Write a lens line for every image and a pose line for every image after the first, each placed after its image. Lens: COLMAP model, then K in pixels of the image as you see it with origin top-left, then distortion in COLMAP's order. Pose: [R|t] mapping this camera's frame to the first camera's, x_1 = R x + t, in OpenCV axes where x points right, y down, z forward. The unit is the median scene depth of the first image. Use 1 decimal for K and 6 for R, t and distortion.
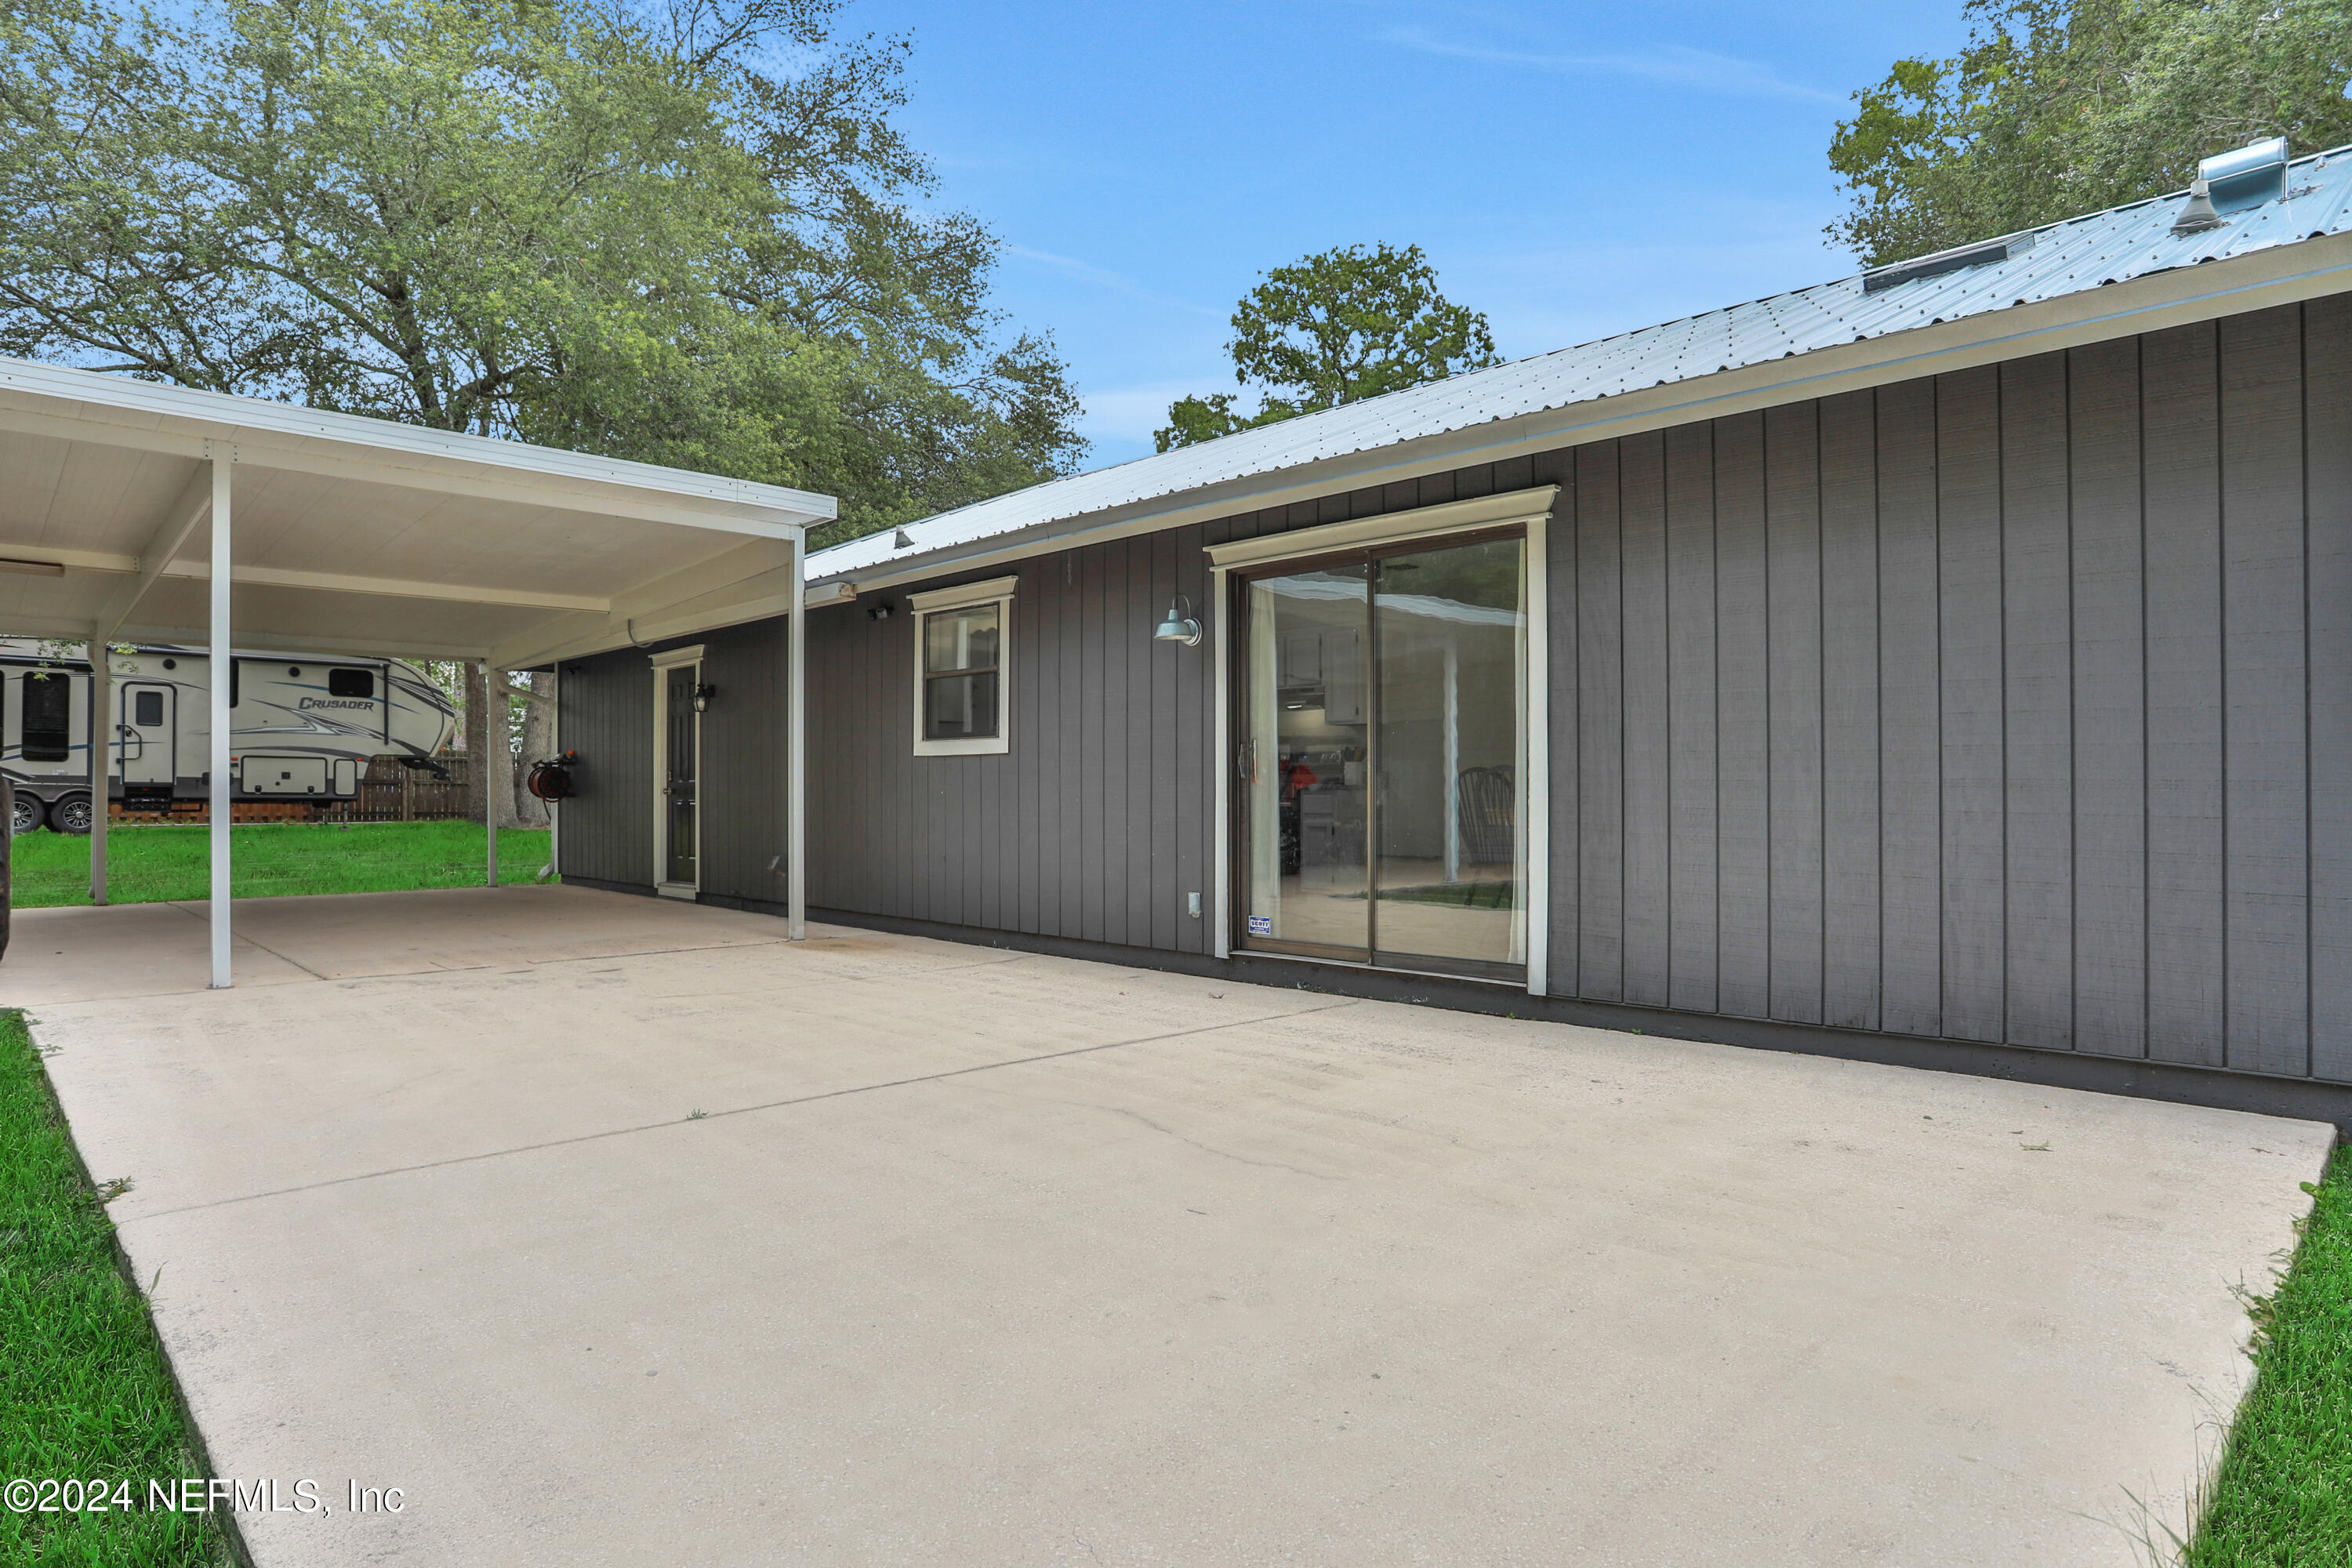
lens RADIAL K [[1276.1, 0, 1178.4], [0, 1276.1, 778.7], [0, 0, 1]] dist [-0.000604, -0.000811]
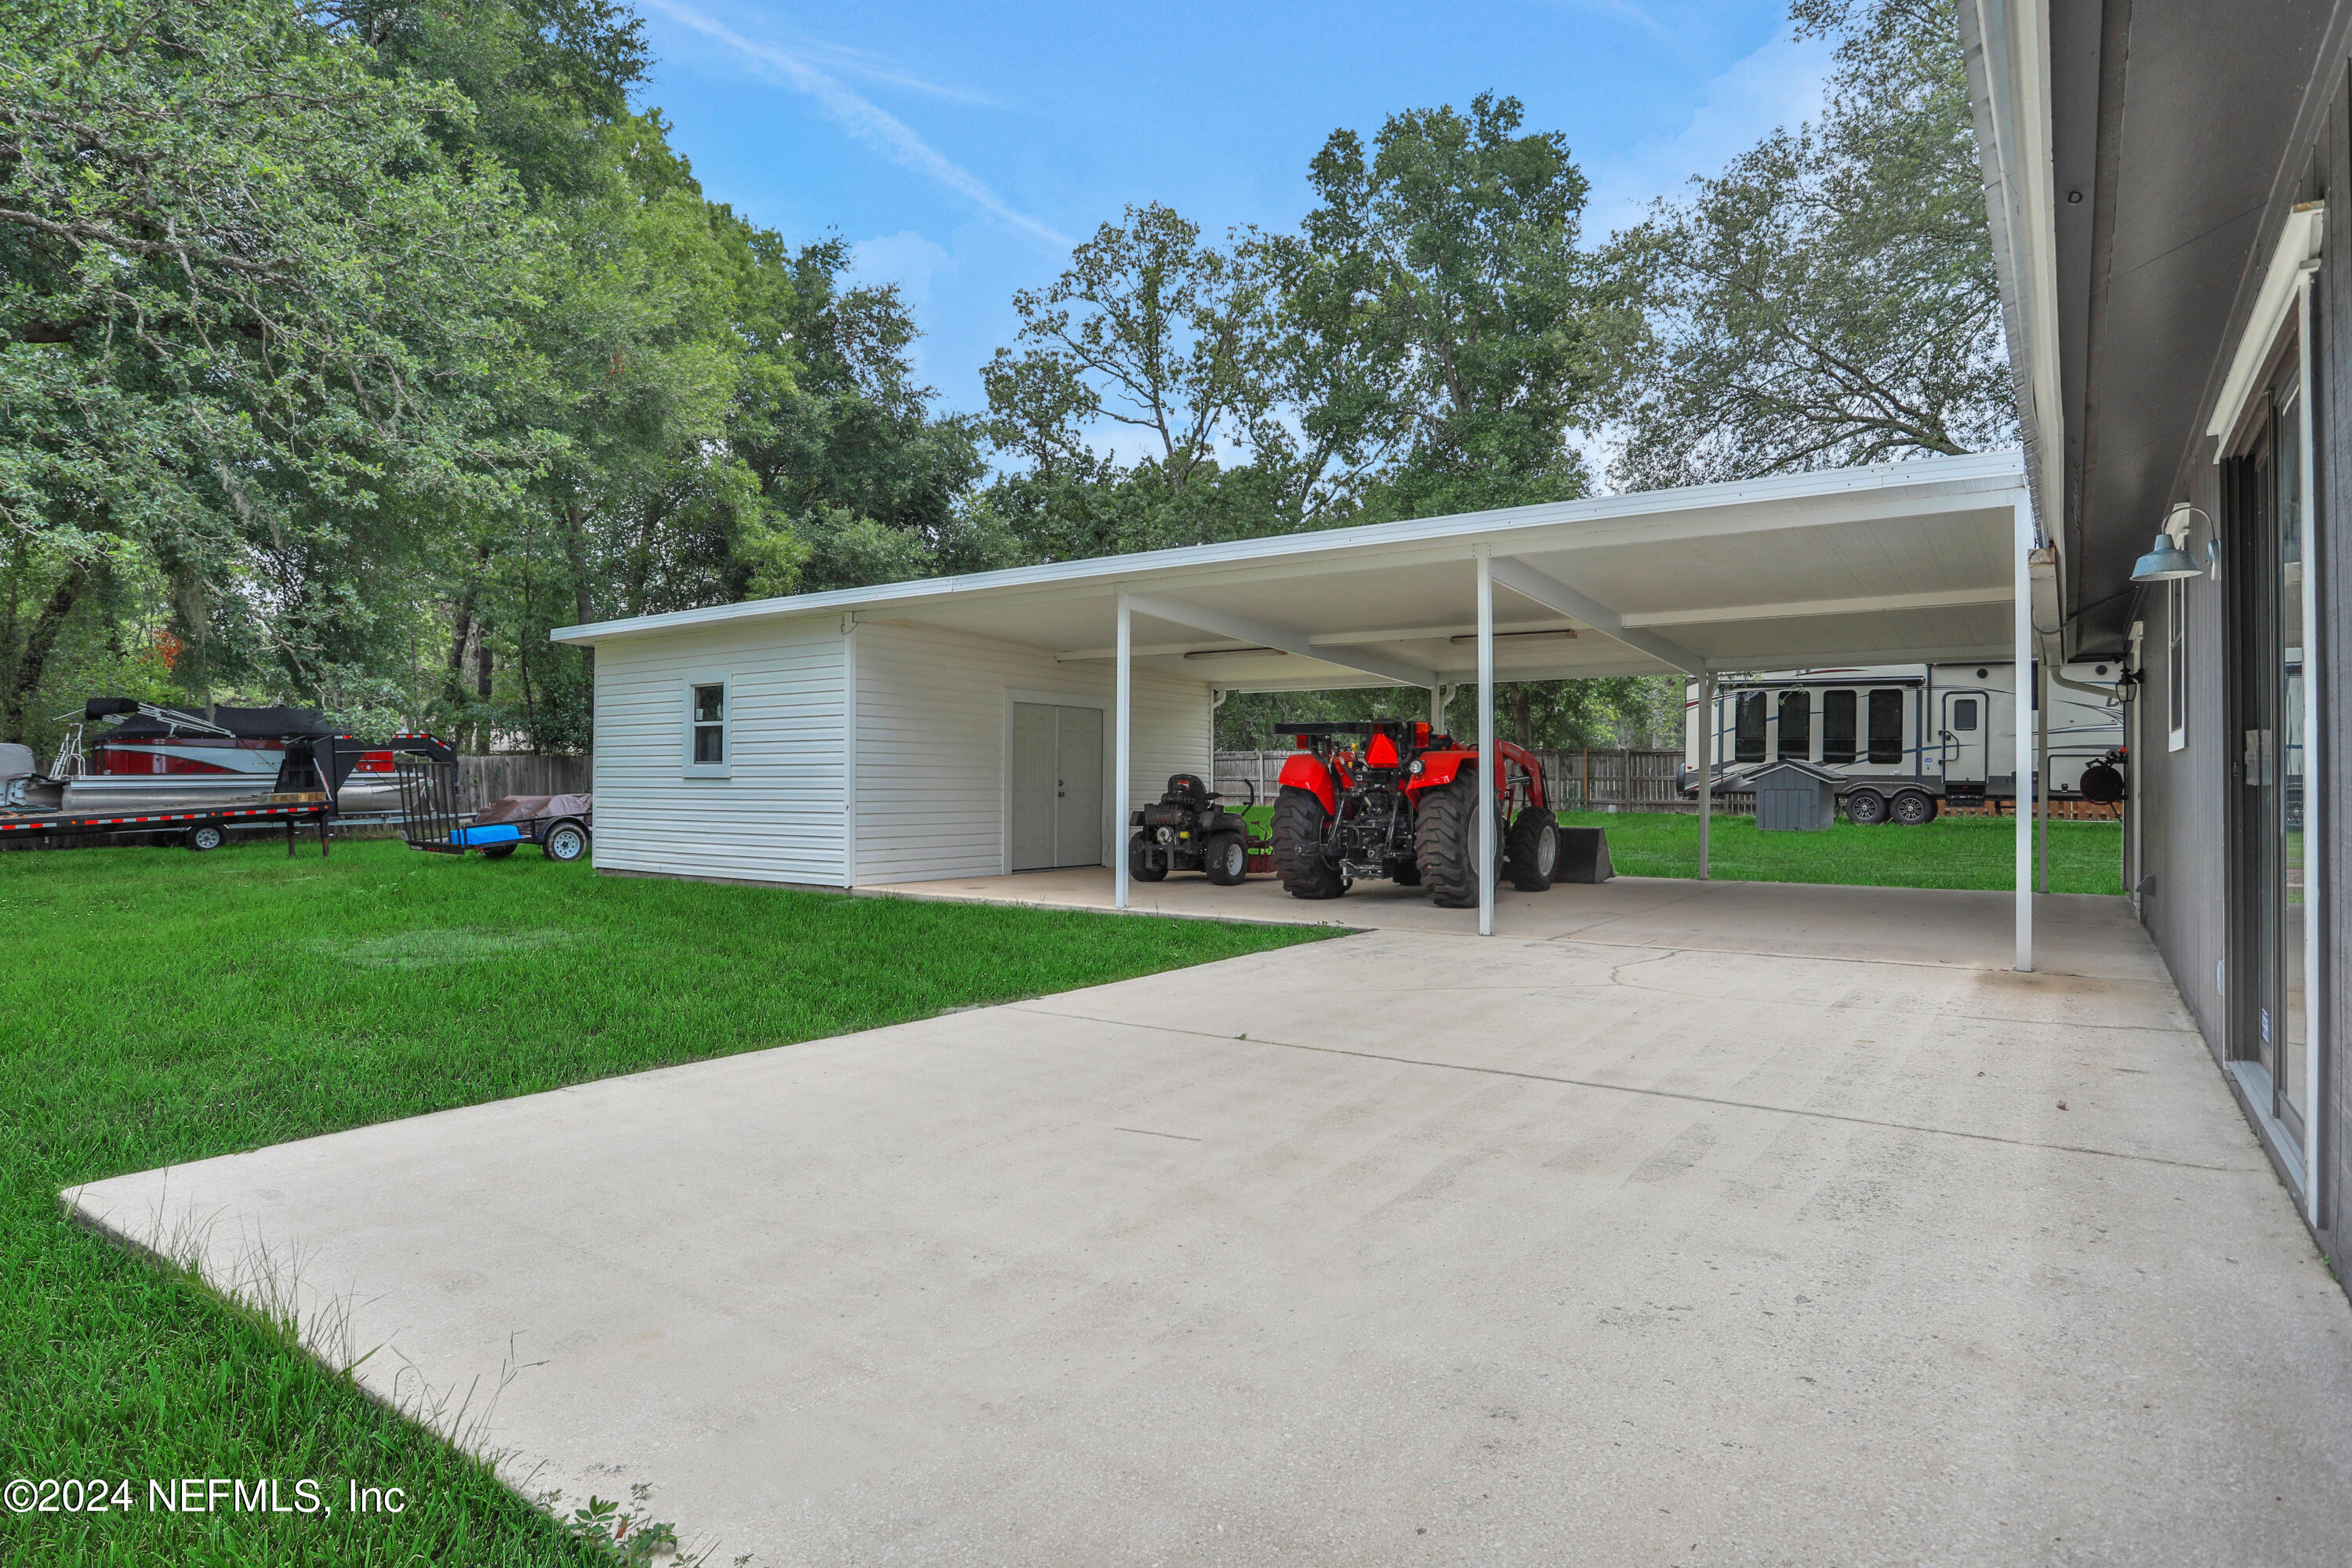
lens RADIAL K [[1276.1, 0, 1175.1], [0, 1276.1, 780.8], [0, 0, 1]] dist [-0.000604, -0.000811]
pose [[0.209466, -0.001195, -0.977815, 0.138556], [0.006245, 0.999980, 0.000115, -0.001748], [0.977796, -0.006131, 0.209469, 0.093706]]
